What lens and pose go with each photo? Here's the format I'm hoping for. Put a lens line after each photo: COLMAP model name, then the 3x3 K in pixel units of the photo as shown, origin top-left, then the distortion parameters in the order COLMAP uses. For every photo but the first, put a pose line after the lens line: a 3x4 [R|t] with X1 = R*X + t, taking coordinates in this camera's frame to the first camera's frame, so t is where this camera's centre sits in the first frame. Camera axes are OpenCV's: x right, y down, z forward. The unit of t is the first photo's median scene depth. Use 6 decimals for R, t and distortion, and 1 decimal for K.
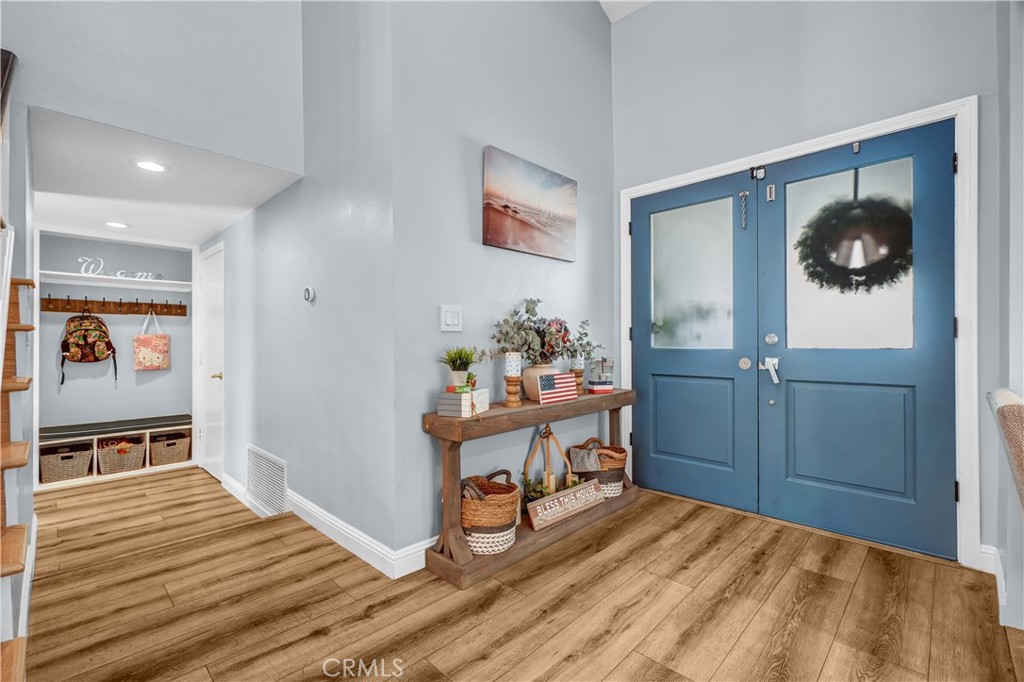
lens RADIAL K [[448.0, 0, 511.2], [0, 448.0, 346.9], [0, 0, 1]] dist [-0.003692, 0.002106]
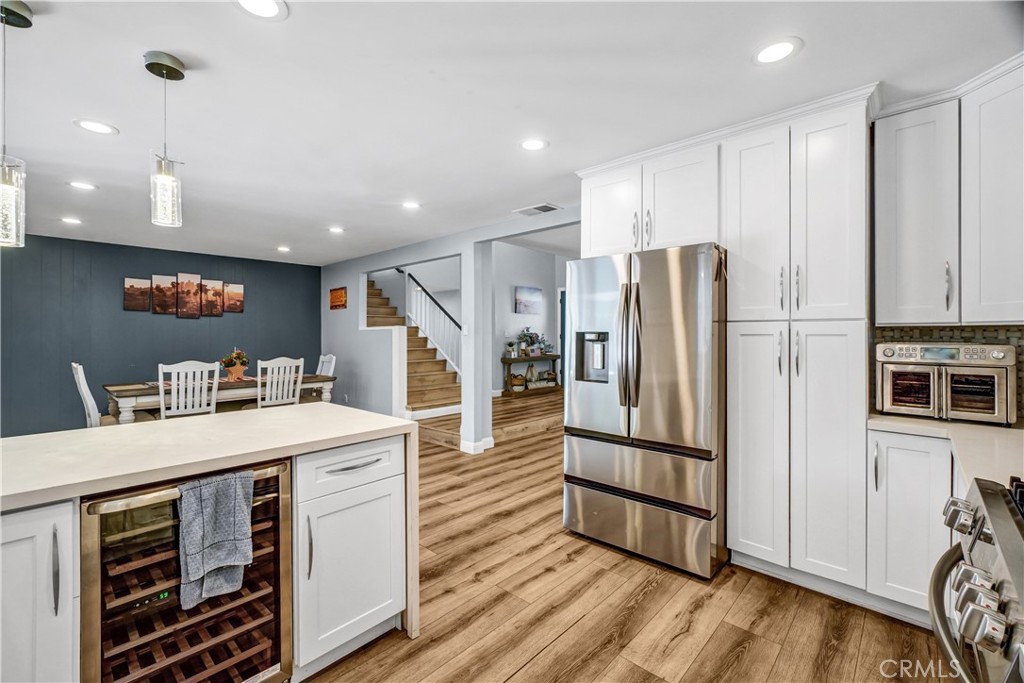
lens RADIAL K [[448.0, 0, 516.9], [0, 448.0, 336.2], [0, 0, 1]] dist [-0.003692, 0.002106]
pose [[0.999574, 0.004463, 0.028828, -0.148546], [-0.004357, 0.999983, -0.003751, -0.025277], [-0.028844, 0.003624, 0.999577, -2.619891]]
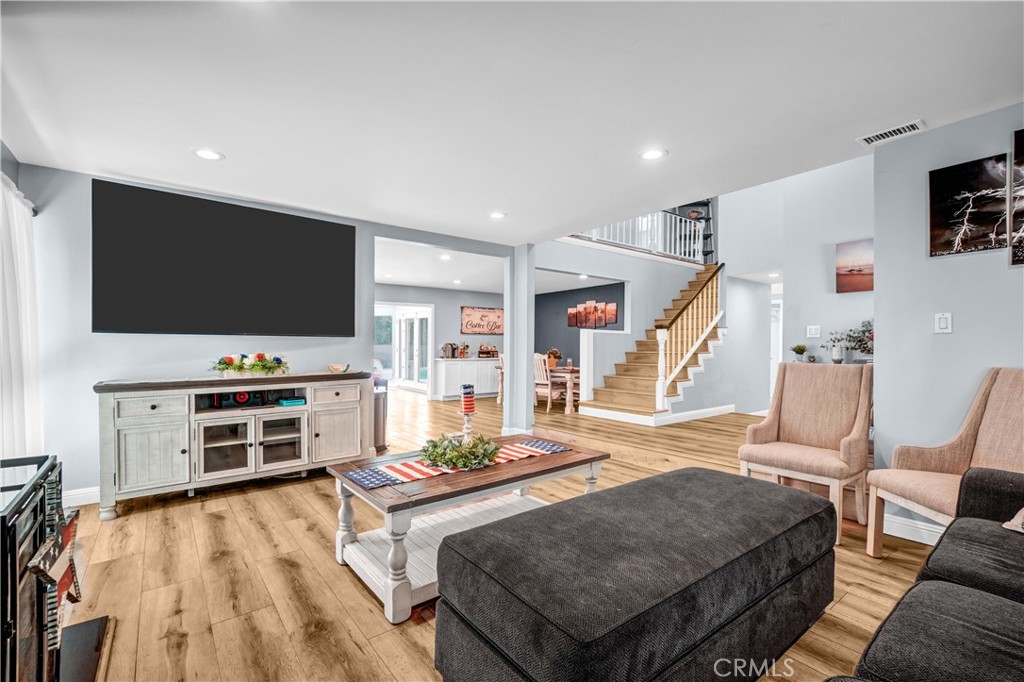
lens RADIAL K [[448.0, 0, 497.5], [0, 448.0, 345.0], [0, 0, 1]] dist [-0.003692, 0.002106]
pose [[-0.152069, -0.000659, -0.988370, 2.129549], [-0.010564, 0.999944, 0.000958, 0.015847], [0.988313, 0.010587, -0.152067, -0.187307]]
